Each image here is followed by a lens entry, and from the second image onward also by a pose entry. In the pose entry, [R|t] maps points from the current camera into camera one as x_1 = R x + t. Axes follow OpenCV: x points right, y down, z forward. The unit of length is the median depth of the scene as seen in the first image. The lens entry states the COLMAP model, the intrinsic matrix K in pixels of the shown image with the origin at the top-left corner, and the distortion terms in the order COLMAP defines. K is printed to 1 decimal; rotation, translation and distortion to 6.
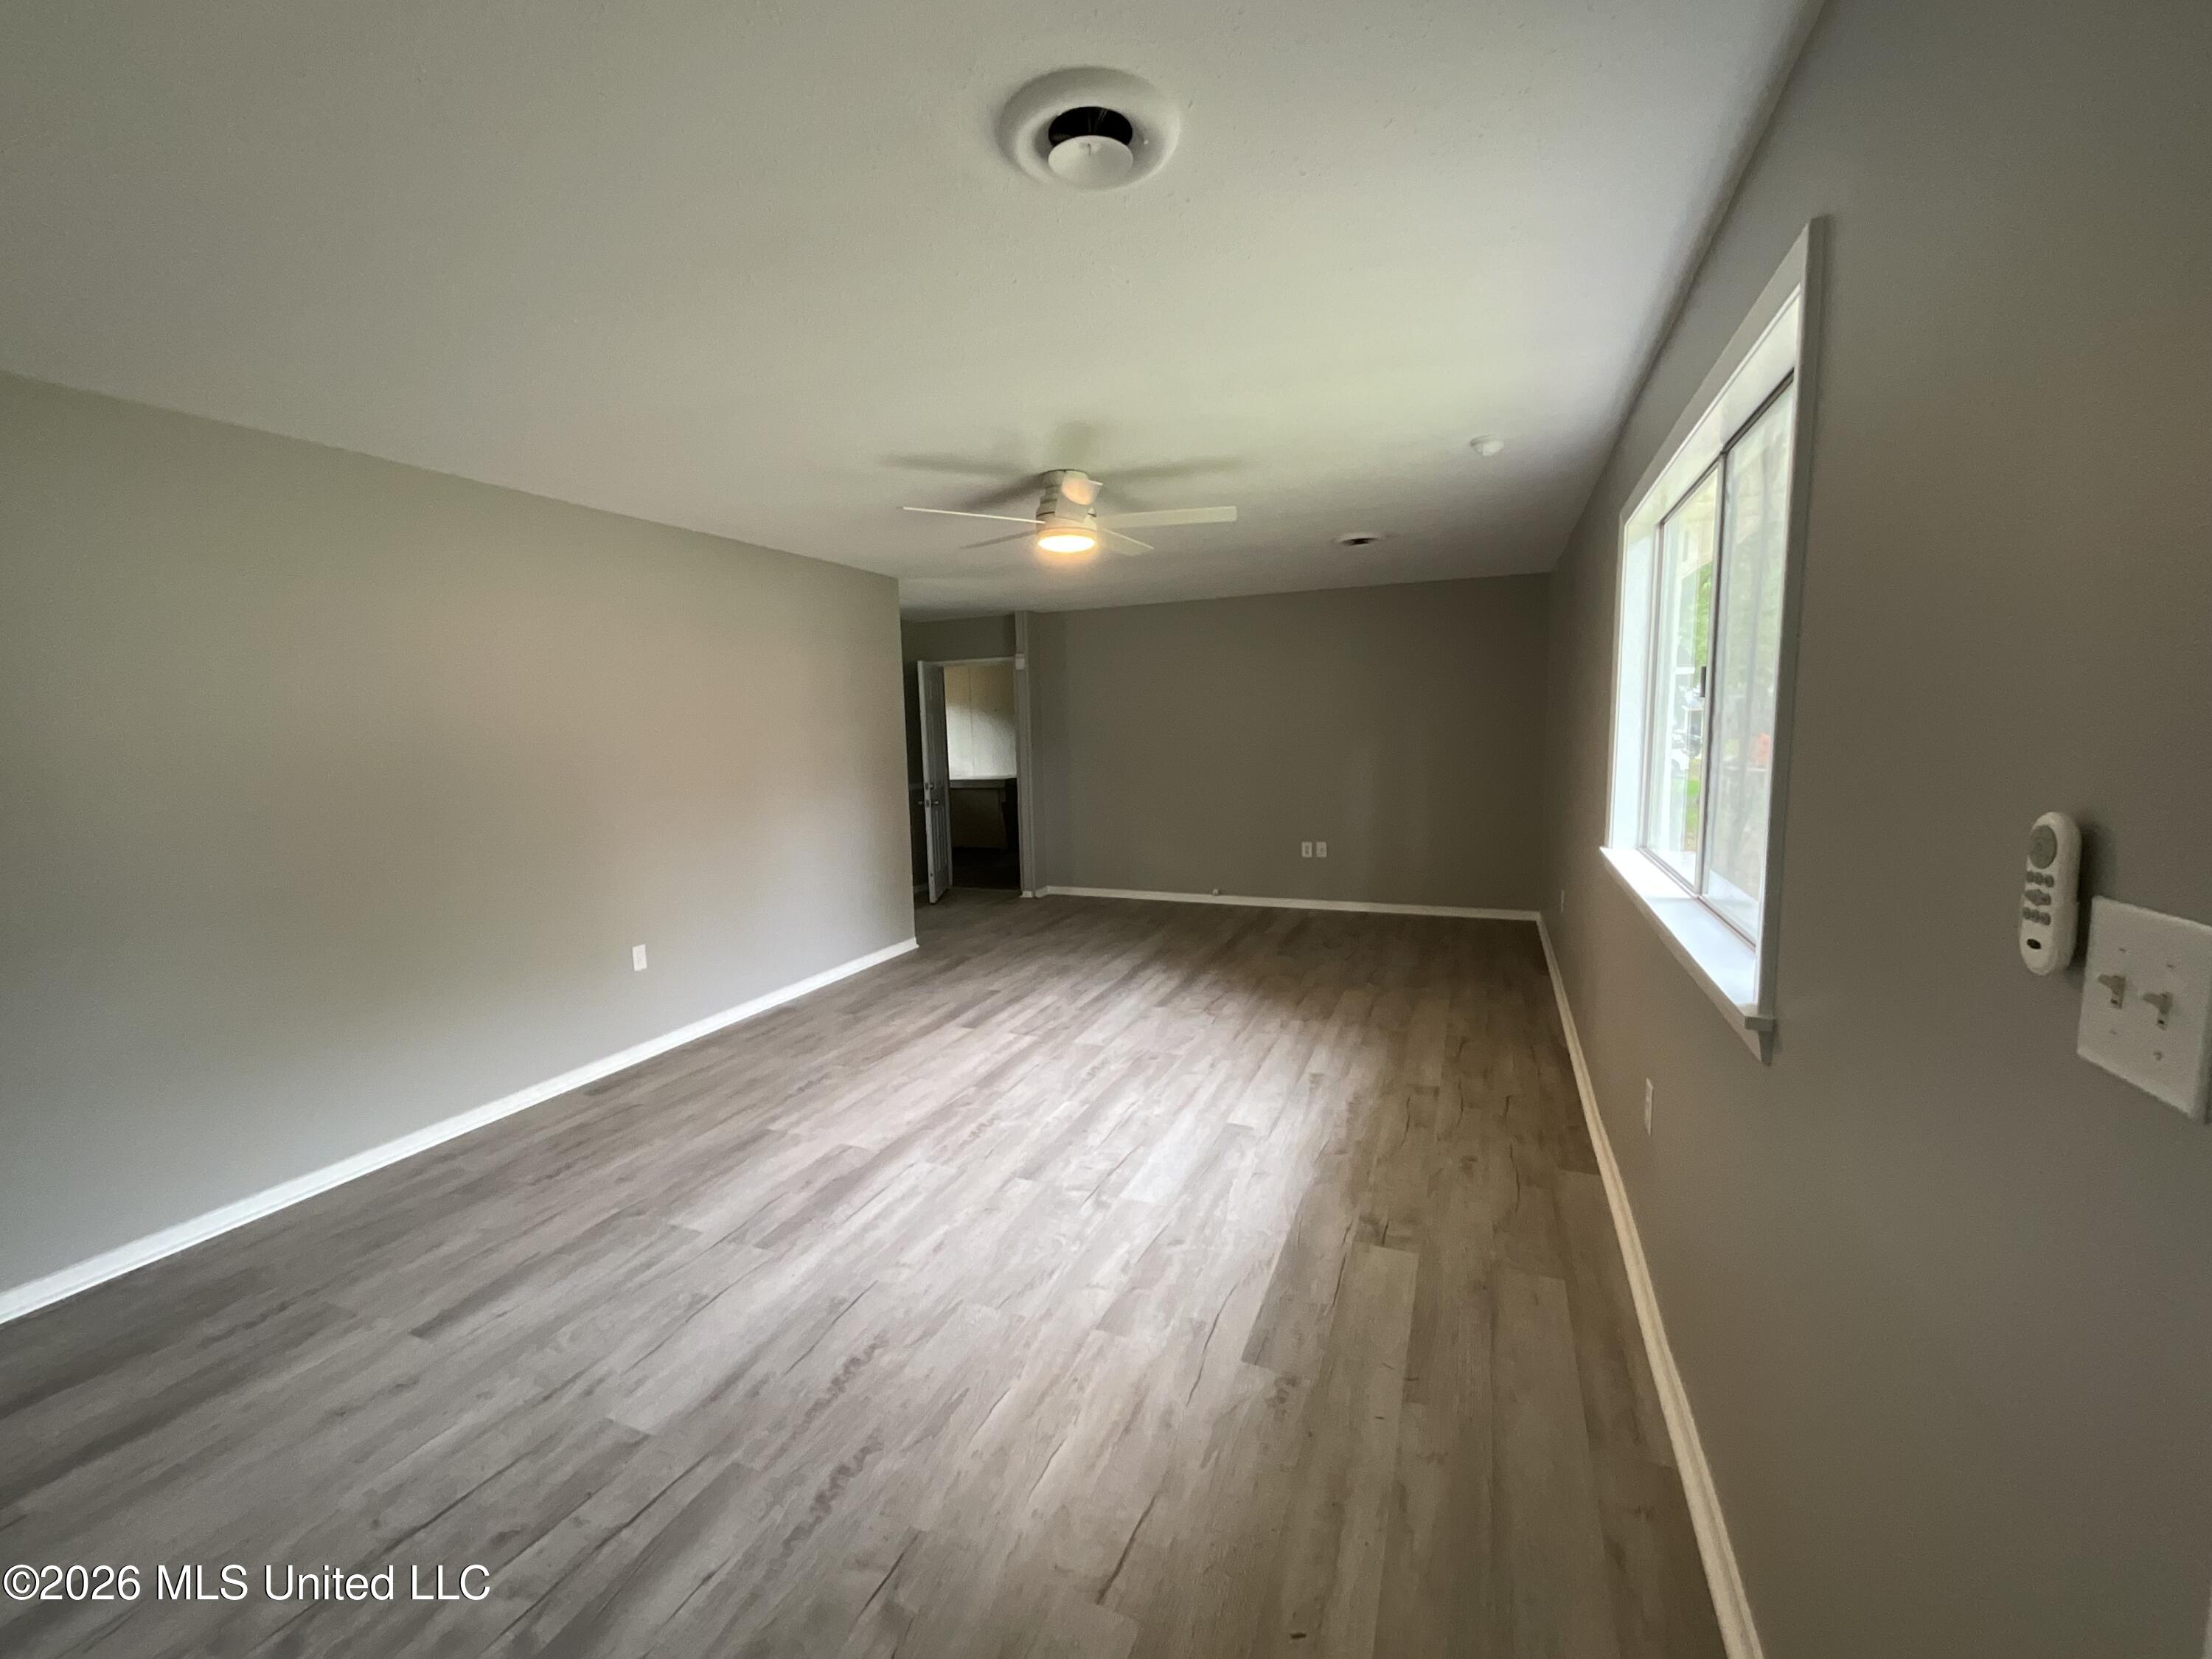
lens RADIAL K [[902.6, 0, 1106.0], [0, 902.6, 829.5], [0, 0, 1]] dist [-0.002248, 0.000261]
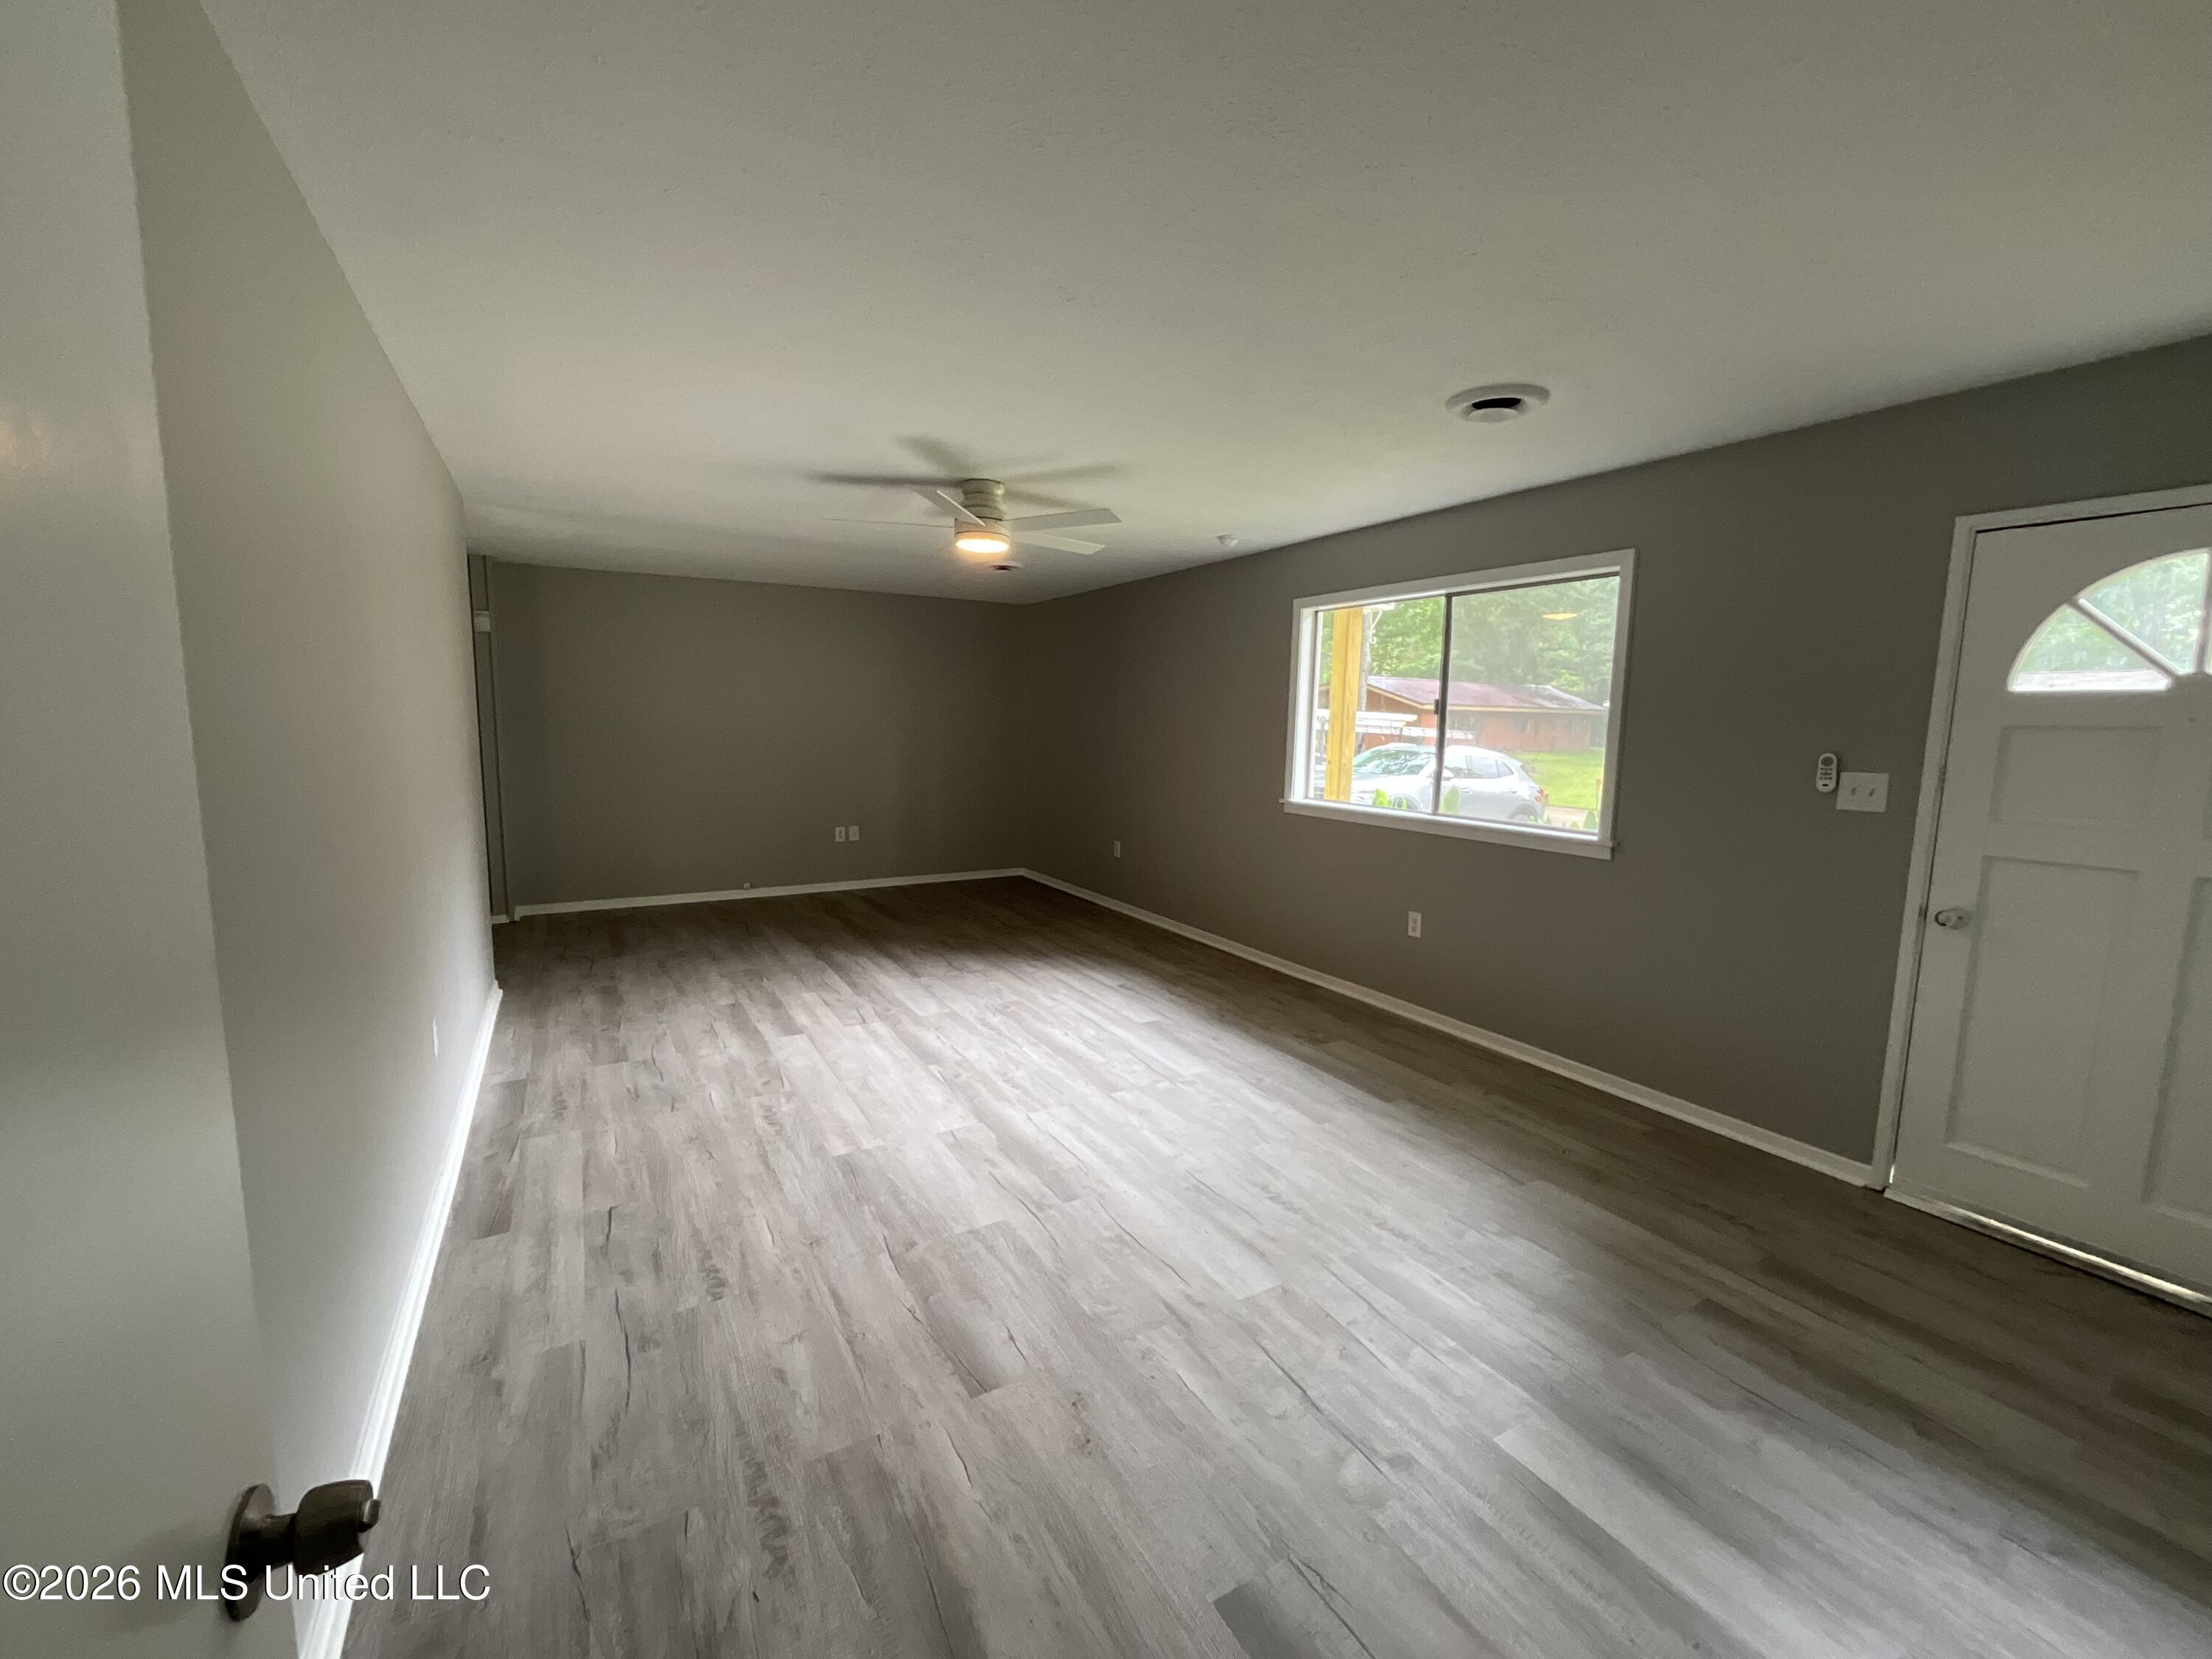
lens RADIAL K [[902.6, 0, 1106.0], [0, 902.6, 829.5], [0, 0, 1]] dist [-0.002248, 0.000261]
pose [[0.598016, -0.064523, 0.798883, -0.798604], [0.060733, 0.997537, 0.035104, -0.003029], [-0.799180, 0.027526, 0.600461, 0.217141]]
